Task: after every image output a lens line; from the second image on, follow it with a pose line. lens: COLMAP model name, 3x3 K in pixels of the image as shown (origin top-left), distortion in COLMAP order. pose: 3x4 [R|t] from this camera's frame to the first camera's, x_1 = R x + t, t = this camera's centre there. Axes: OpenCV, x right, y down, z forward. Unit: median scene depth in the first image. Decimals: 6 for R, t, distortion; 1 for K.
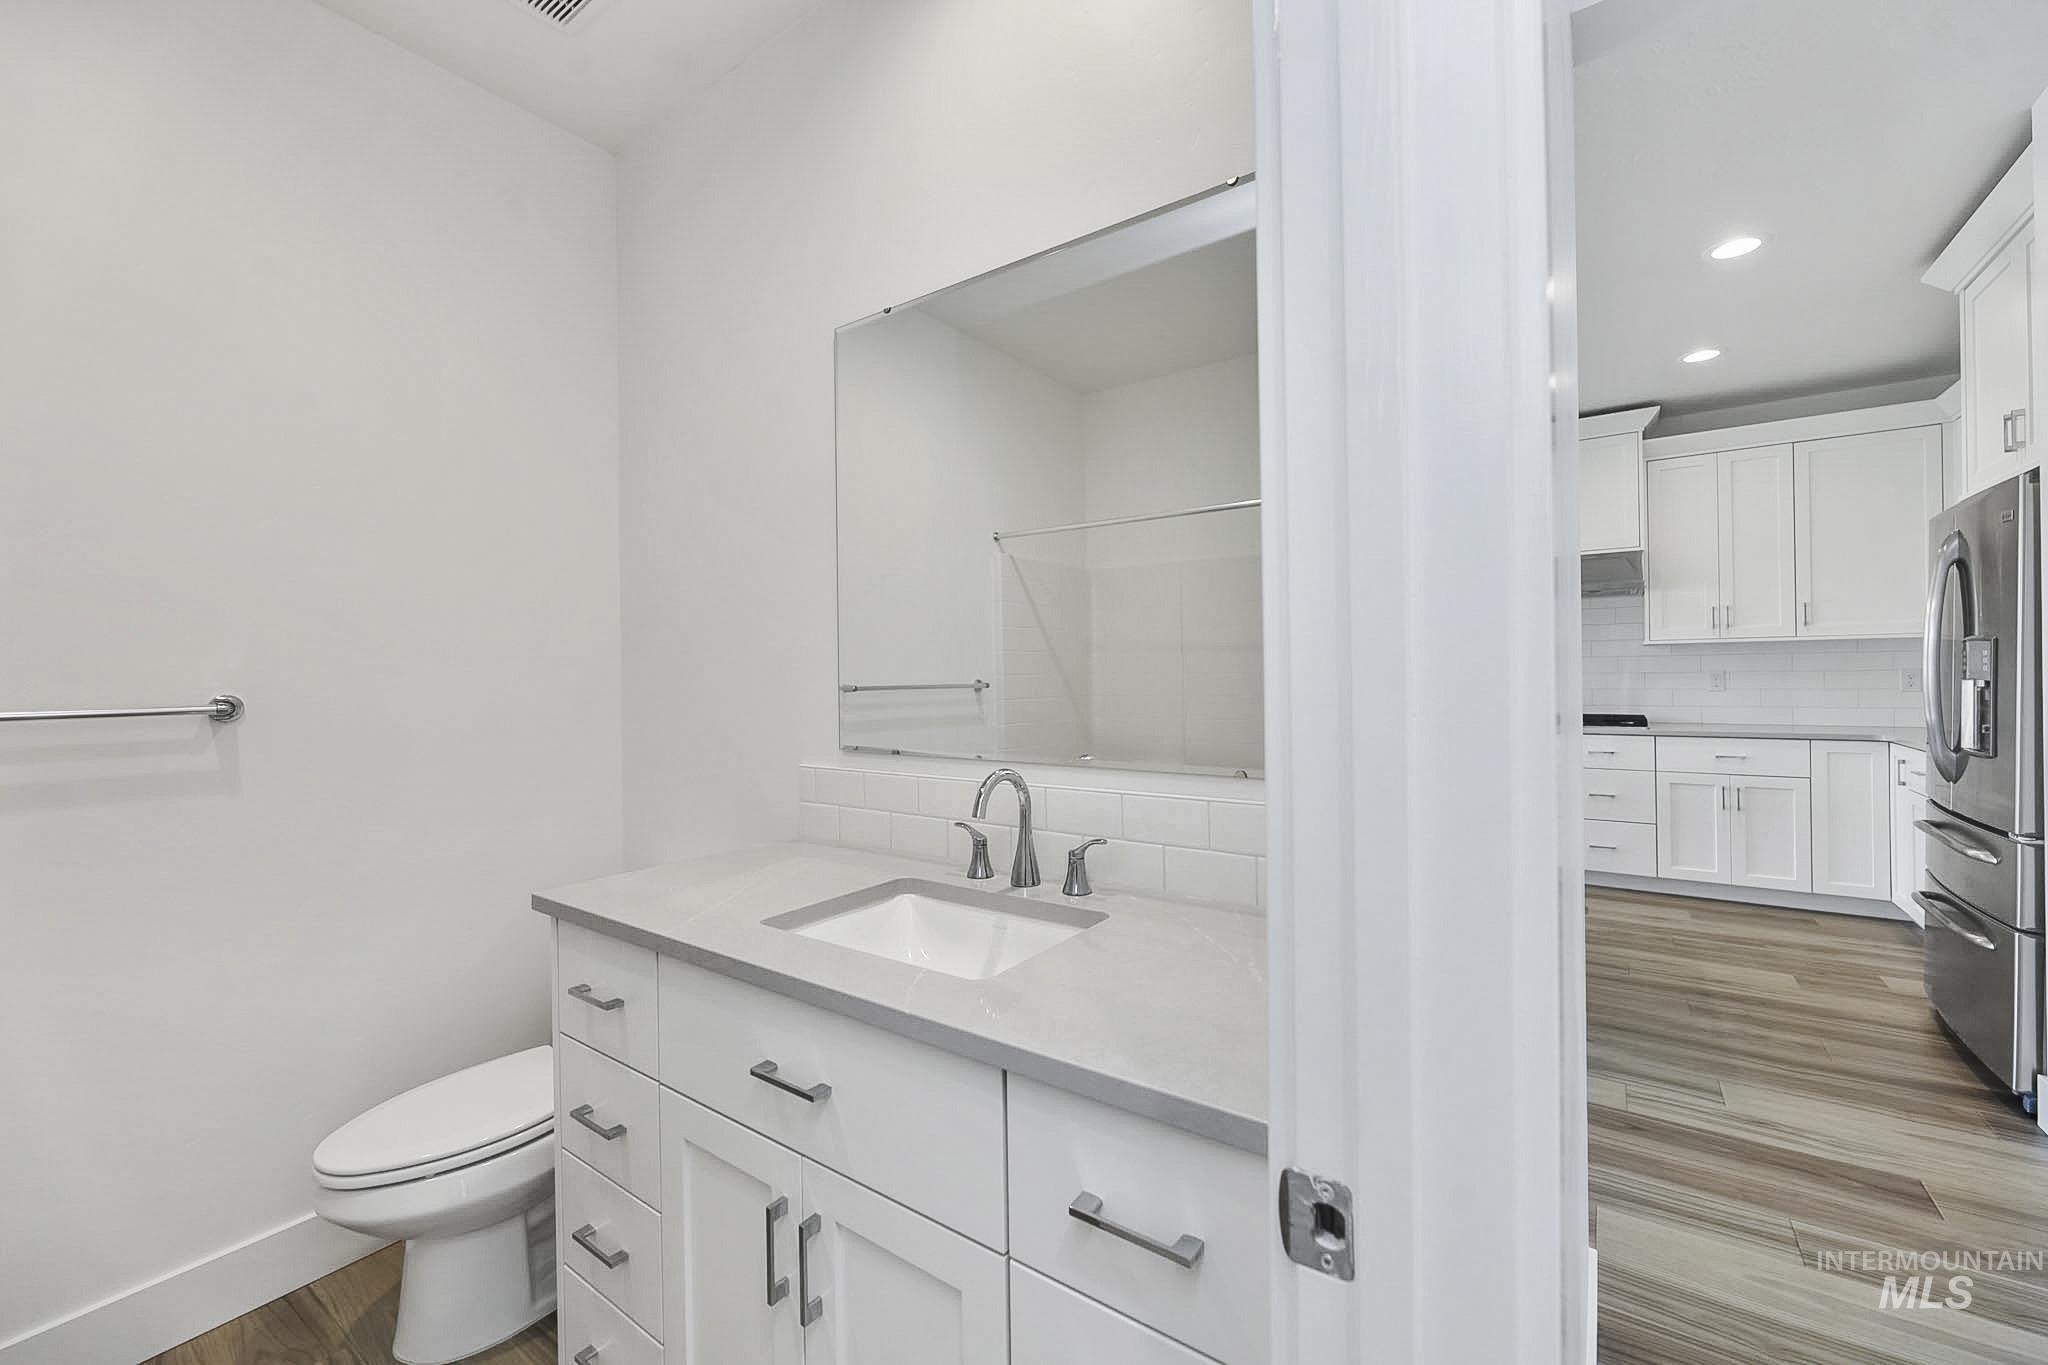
lens RADIAL K [[835.4, 0, 1014.0], [0, 835.4, 672.8], [0, 0, 1]] dist [-0.000752, 0.000587]
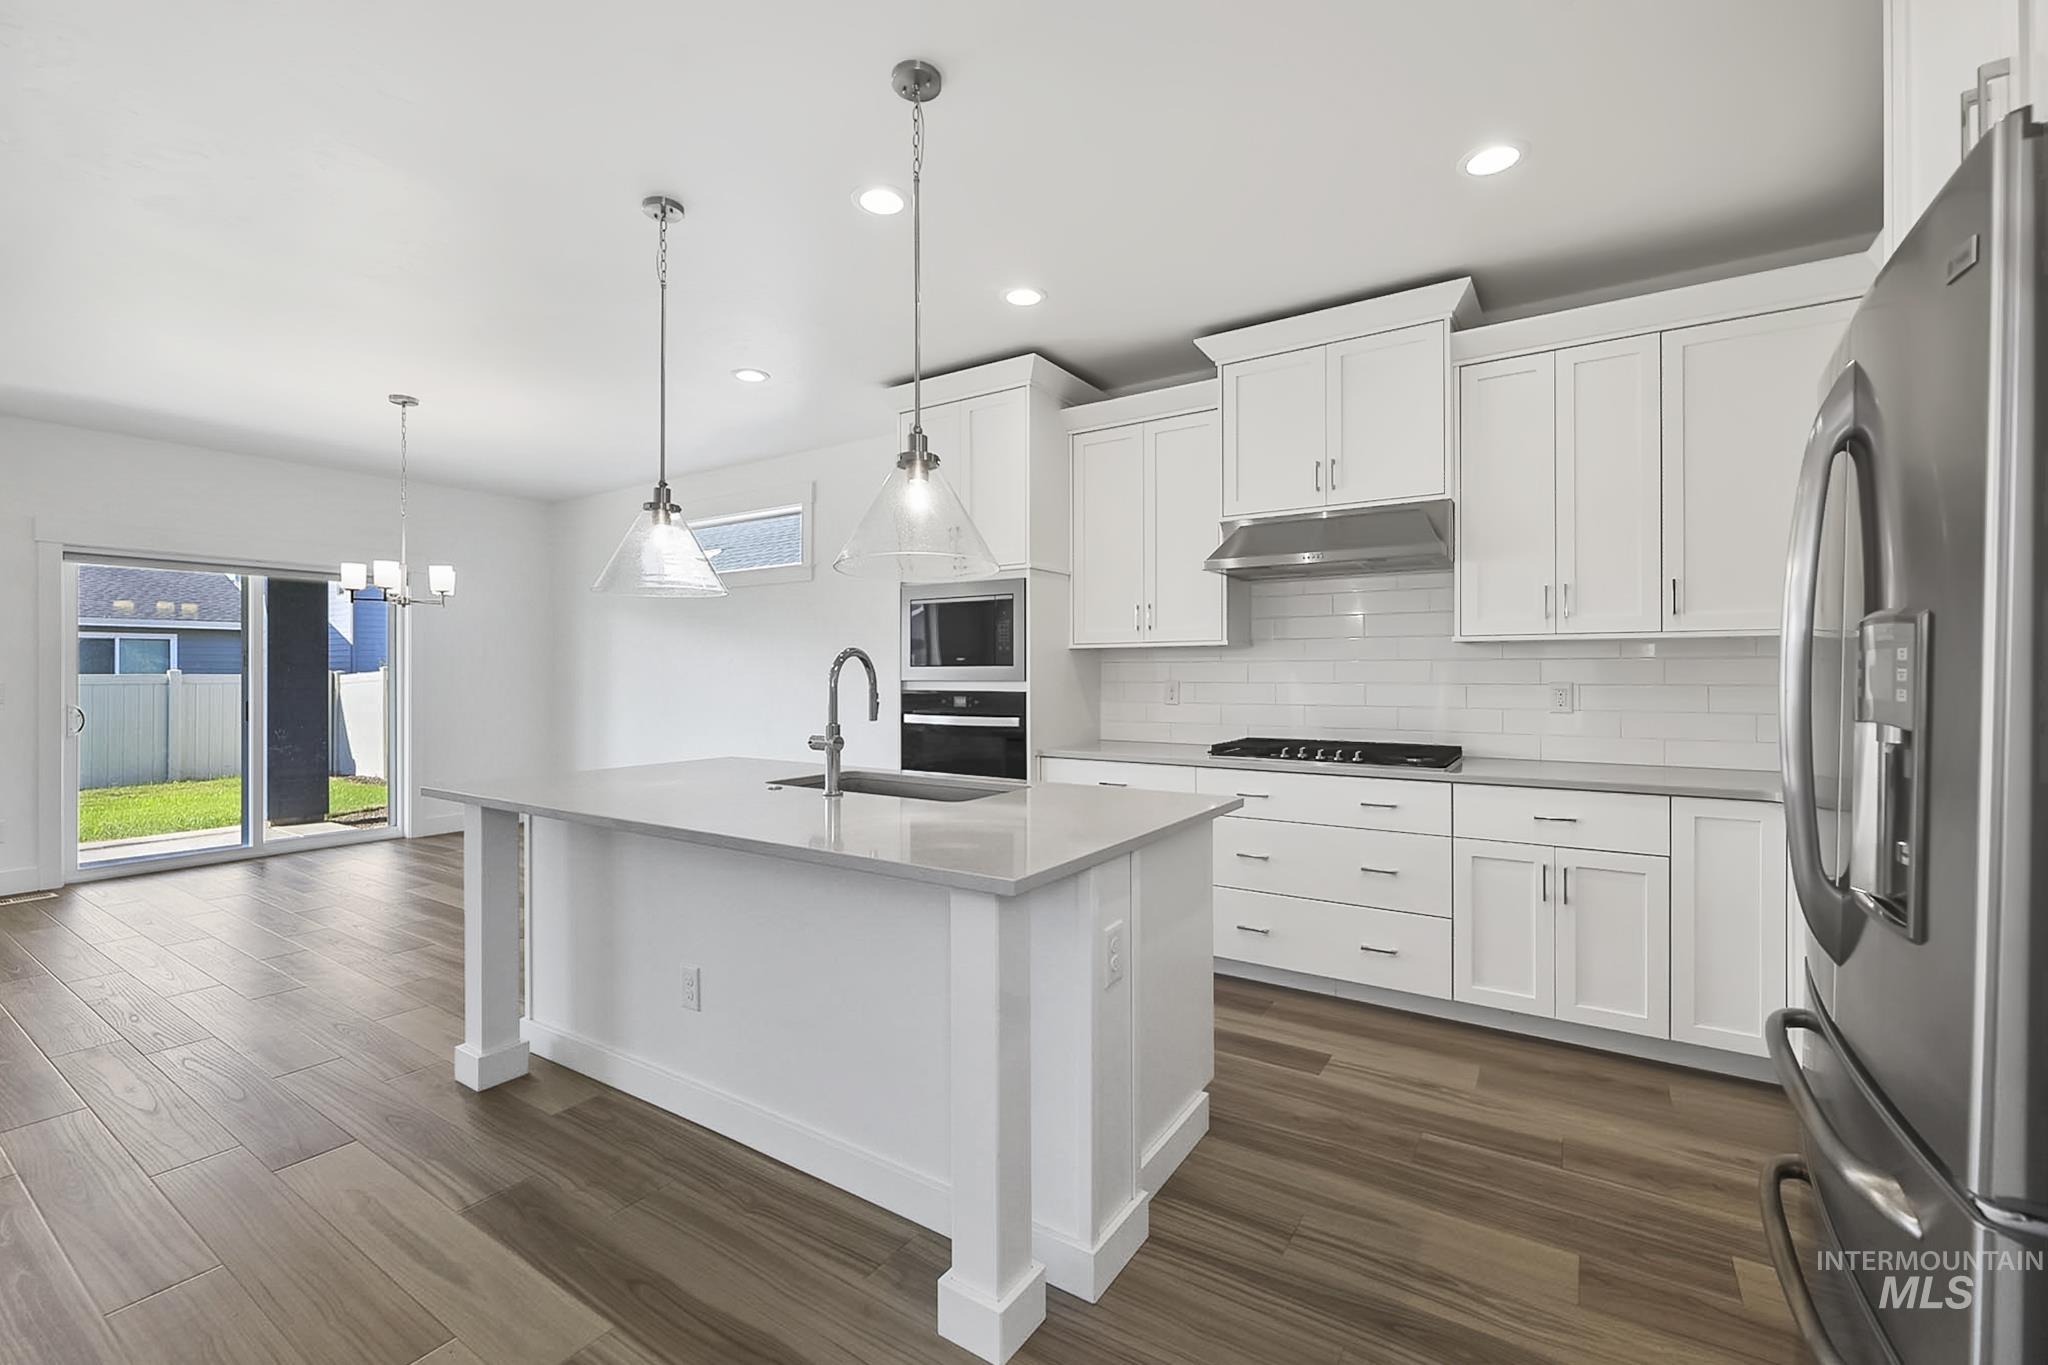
lens RADIAL K [[863.9, 0, 1020.3], [0, 863.9, 671.1], [0, 0, 1]] dist [-0.003911, 0.000216]
pose [[0.999416, 0.013003, 0.031603, 0.449575], [-0.013008, 0.999915, -0.000064, -0.006826], [-0.031602, -0.000347, 0.999500, 0.373456]]
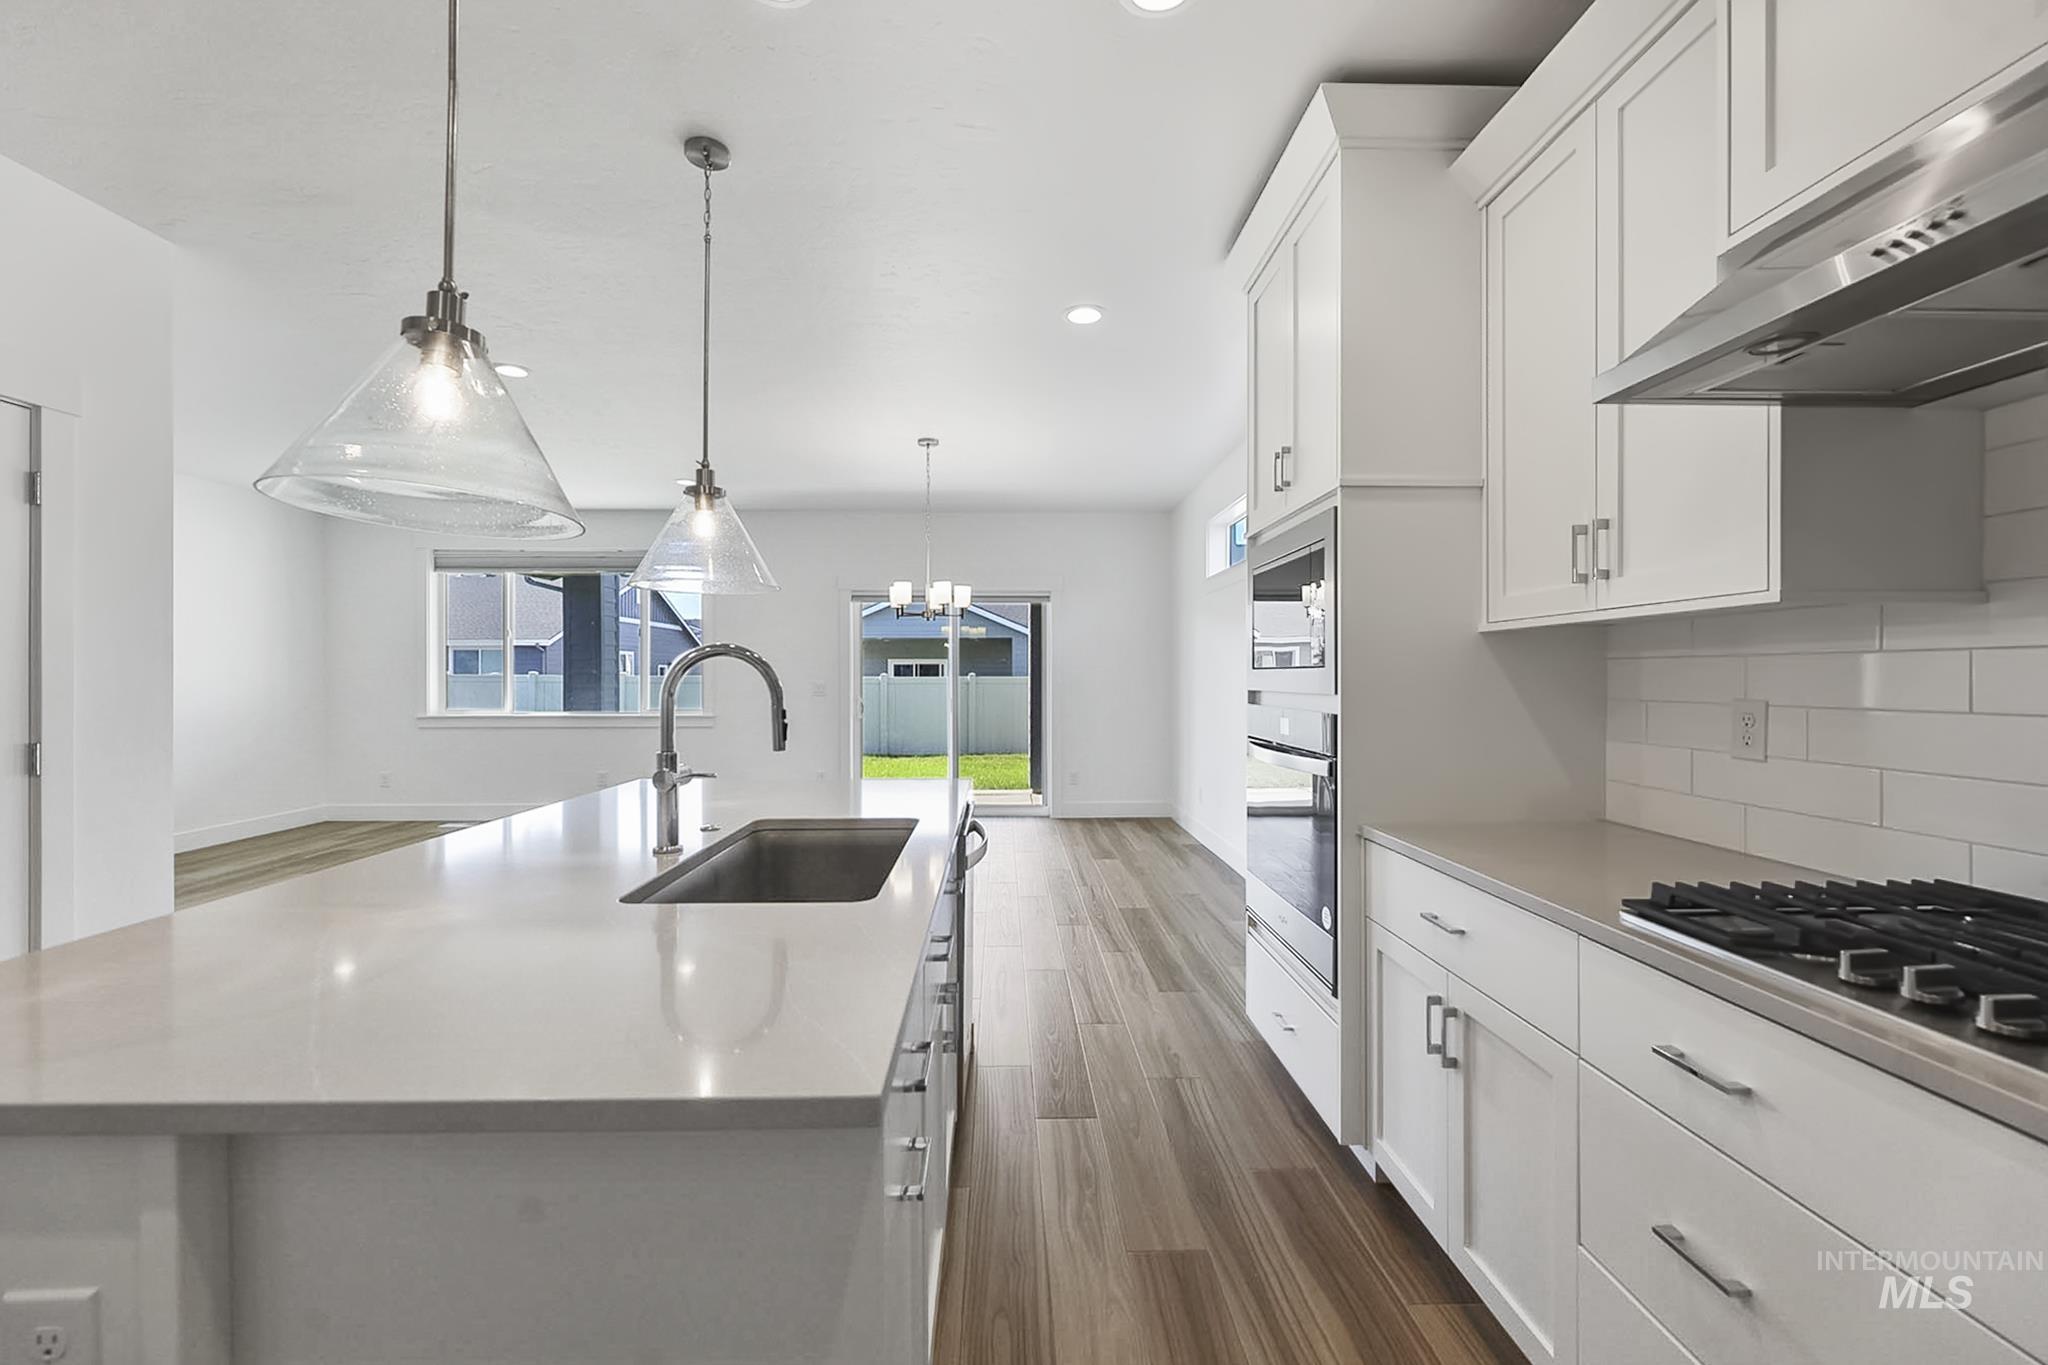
lens RADIAL K [[835.4, 0, 1028.9], [0, 835.4, 677.7], [0, 0, 1]] dist [-0.000752, 0.000587]
pose [[0.596094, 0.016131, -0.802753, 0.785450], [-0.008230, 0.999868, 0.013980, -0.012092], [0.802873, -0.001727, 0.596148, 0.885271]]
